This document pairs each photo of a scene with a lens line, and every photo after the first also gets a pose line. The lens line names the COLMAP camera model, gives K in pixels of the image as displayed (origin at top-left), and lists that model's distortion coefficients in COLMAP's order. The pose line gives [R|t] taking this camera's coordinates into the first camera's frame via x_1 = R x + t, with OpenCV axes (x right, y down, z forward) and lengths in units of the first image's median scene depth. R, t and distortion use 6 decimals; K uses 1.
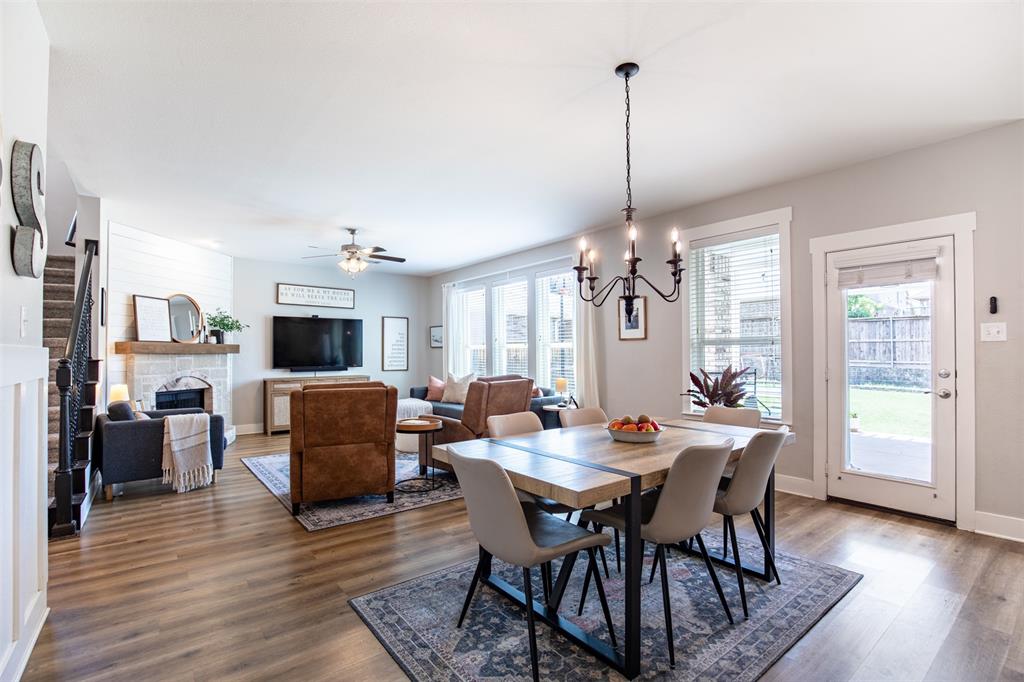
lens RADIAL K [[472.9, 0, 516.3], [0, 472.9, 342.8], [0, 0, 1]] dist [-0.031243, 0.000493]
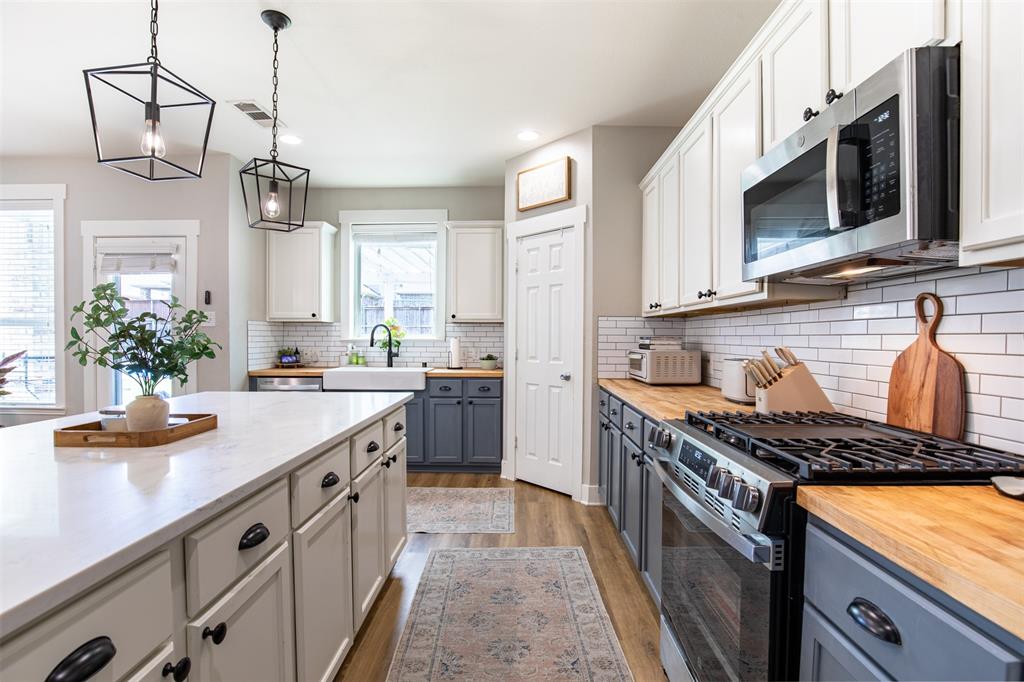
lens RADIAL K [[472.9, 0, 510.5], [0, 472.9, 345.5], [0, 0, 1]] dist [-0.031243, 0.000493]
pose [[0.627960, -0.007740, 0.778207, 0.262075], [-0.025400, 0.999214, 0.030434, -0.005462], [-0.777831, -0.038878, 0.627270, -0.203711]]
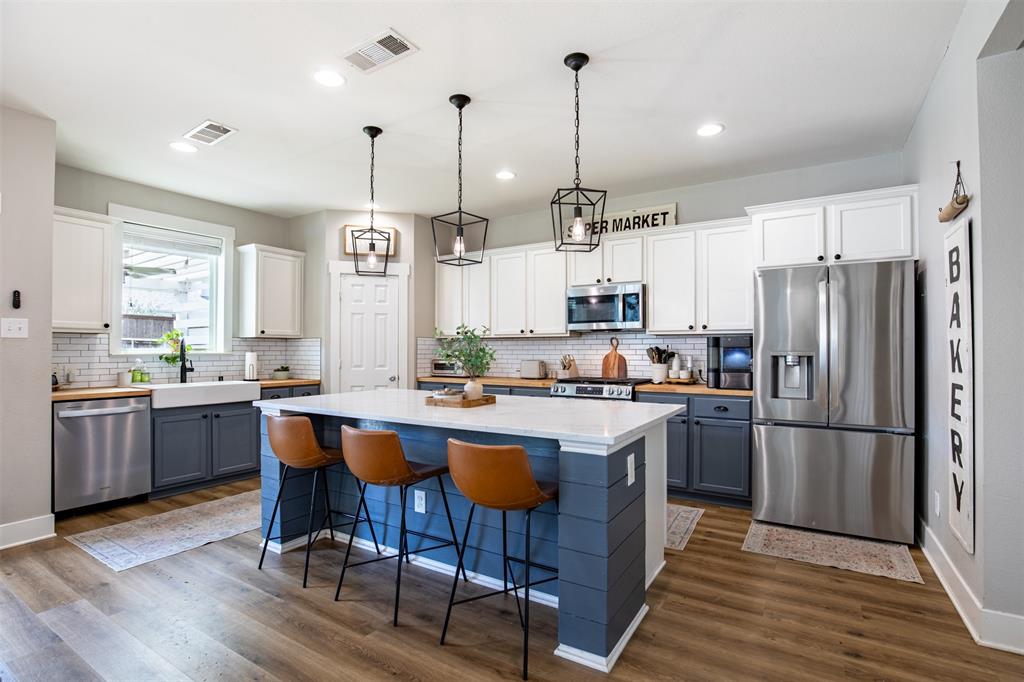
lens RADIAL K [[492.4, 0, 506.5], [0, 492.4, 343.9], [0, 0, 1]] dist [-0.024001, 0.001394]
pose [[-0.334742, 0.017642, 0.942145, -0.101586], [-0.022232, 0.999399, -0.026613, 0.005800], [-0.942048, -0.029854, -0.334148, 0.173497]]
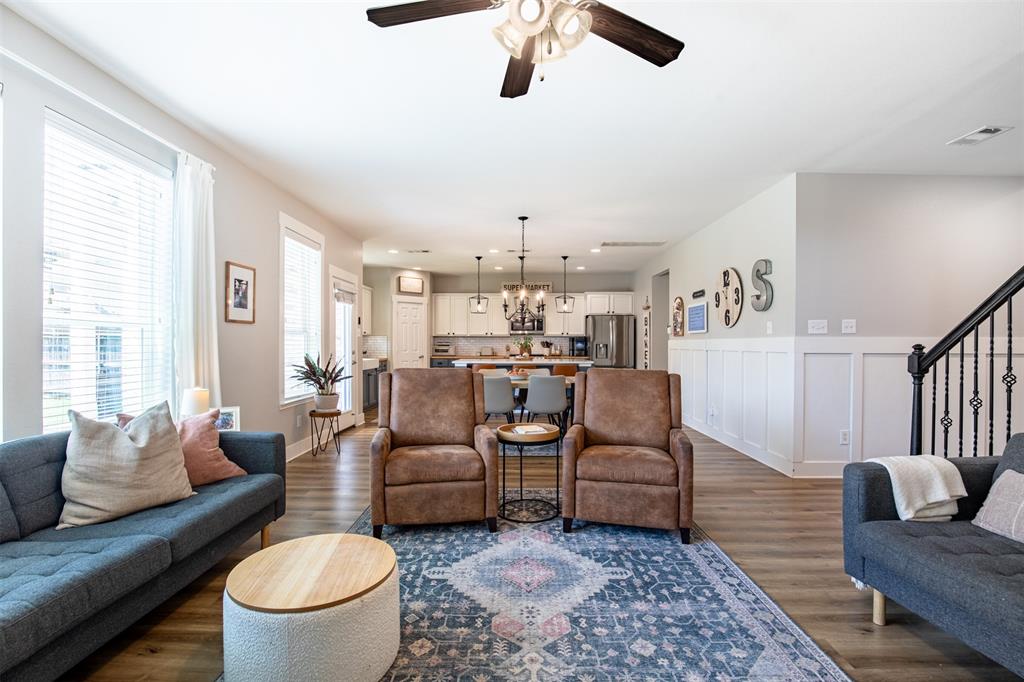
lens RADIAL K [[472.9, 0, 506.9], [0, 472.9, 343.2], [0, 0, 1]] dist [-0.031243, 0.000493]
pose [[-0.771653, 0.003185, 0.636035, -0.436737], [-0.012635, 0.999713, -0.020335, 0.028508], [-0.635918, -0.023728, -0.771392, 1.051133]]
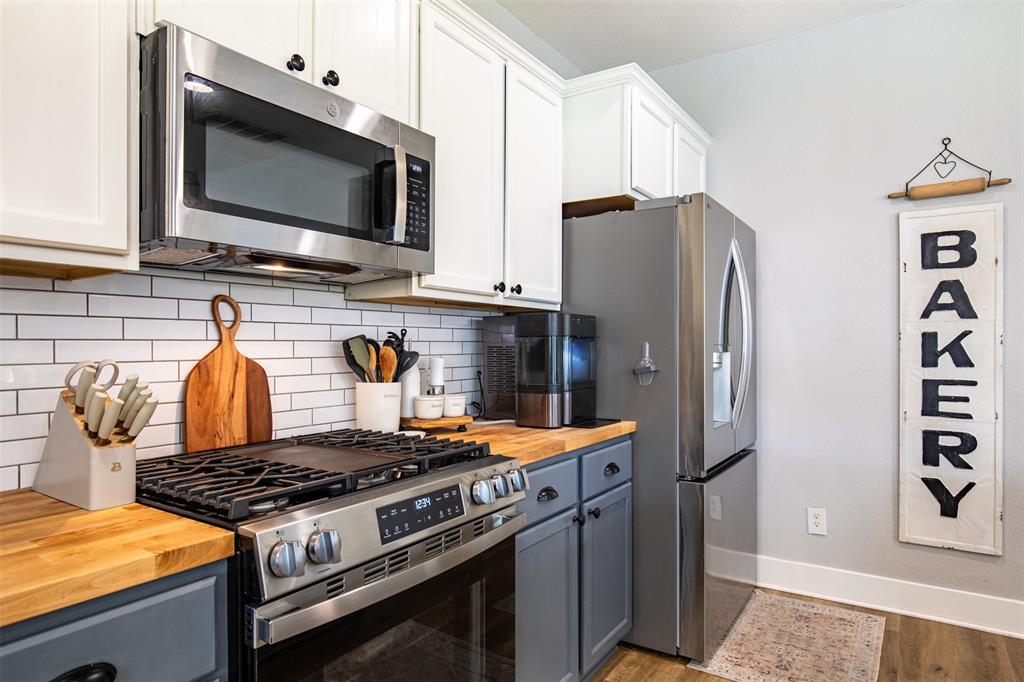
lens RADIAL K [[604.3, 0, 511.4], [0, 604.3, 345.5], [0, 0, 1]] dist [-0.006911, -0.000526]
pose [[-0.949935, 0.006912, -0.312371, 0.497247], [0.015219, 0.999592, -0.024162, 0.000751], [0.312077, -0.027707, -0.949653, 0.044441]]
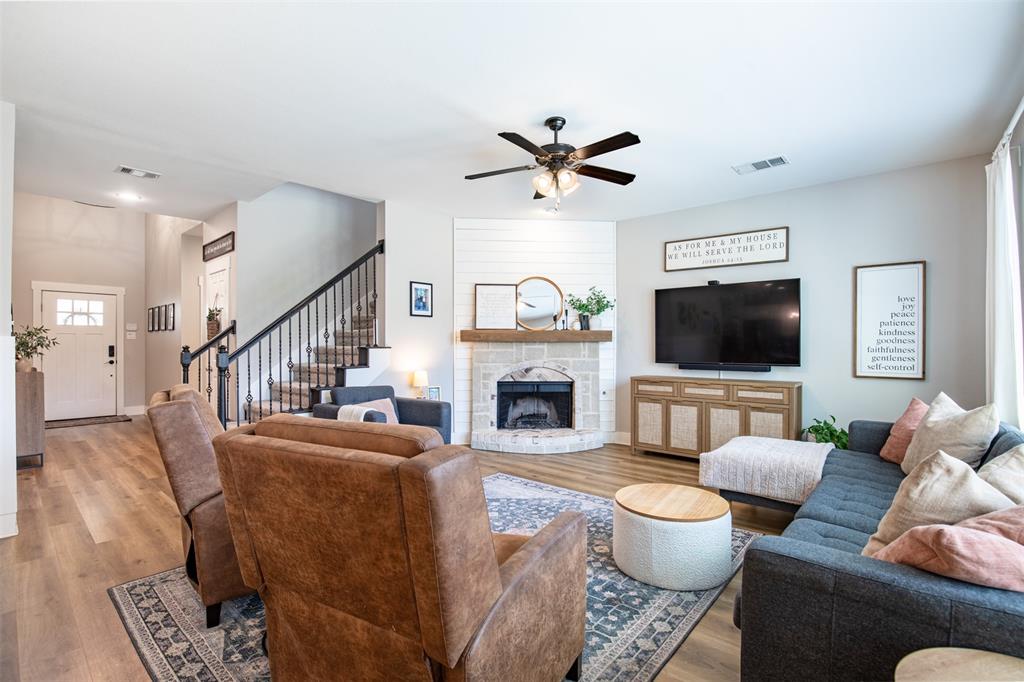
lens RADIAL K [[472.9, 0, 512.0], [0, 472.9, 346.7], [0, 0, 1]] dist [-0.031243, 0.000493]
pose [[0.177698, 0.010071, -0.984034, 0.169054], [0.019976, 0.999705, 0.013839, 0.017457], [0.983882, -0.022116, 0.177444, 0.719708]]
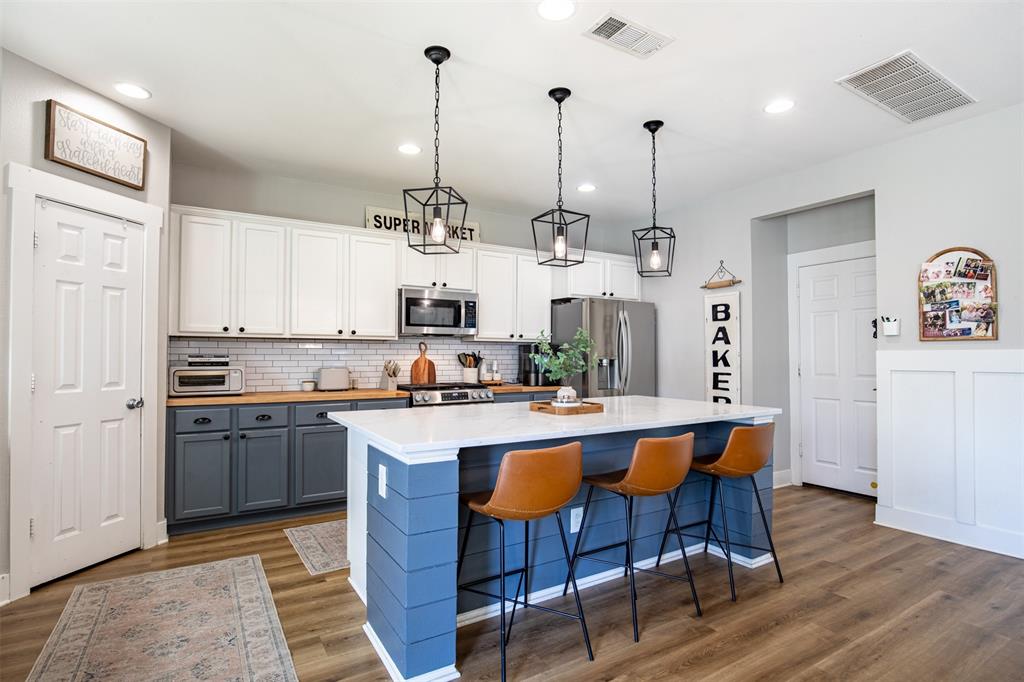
lens RADIAL K [[516.5, 0, 513.7], [0, 516.5, 346.4], [0, 0, 1]] dist [-0.018306, -0.001121]
pose [[-0.993742, 0.006438, 0.111510, 0.316758], [0.001522, 0.999025, -0.044115, 0.012423], [-0.111685, -0.043669, -0.992784, 0.506125]]
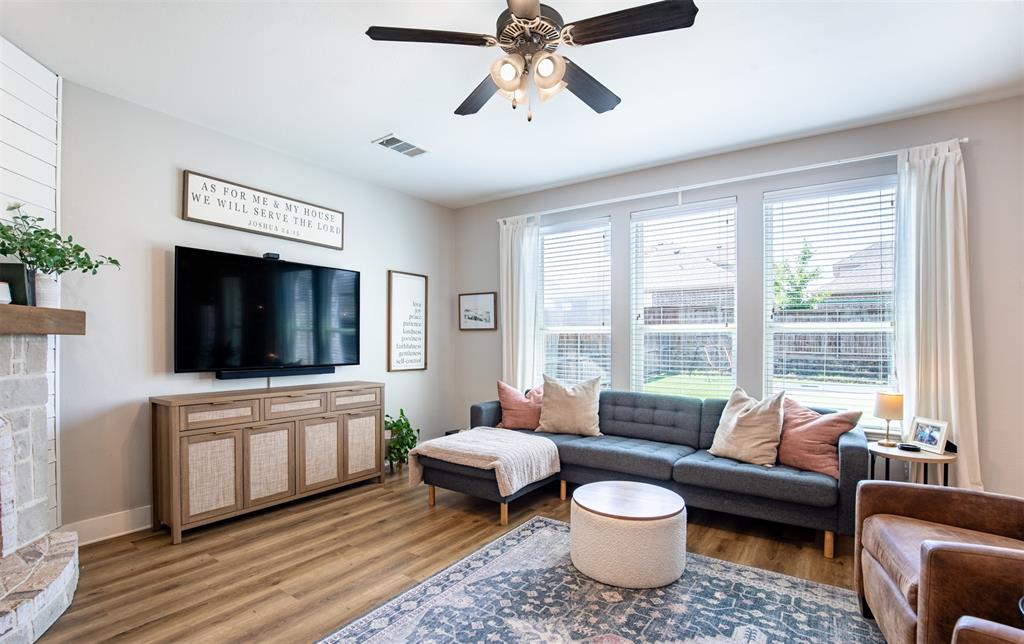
lens RADIAL K [[470.9, 0, 514.1], [0, 470.9, 344.3], [0, 0, 1]] dist [-0.028043, 0.002950]
pose [[0.957903, 0.007981, 0.286982, -0.385344], [-0.015864, 0.999558, 0.025156, 0.016221], [-0.286655, -0.028649, 0.957606, 0.573634]]
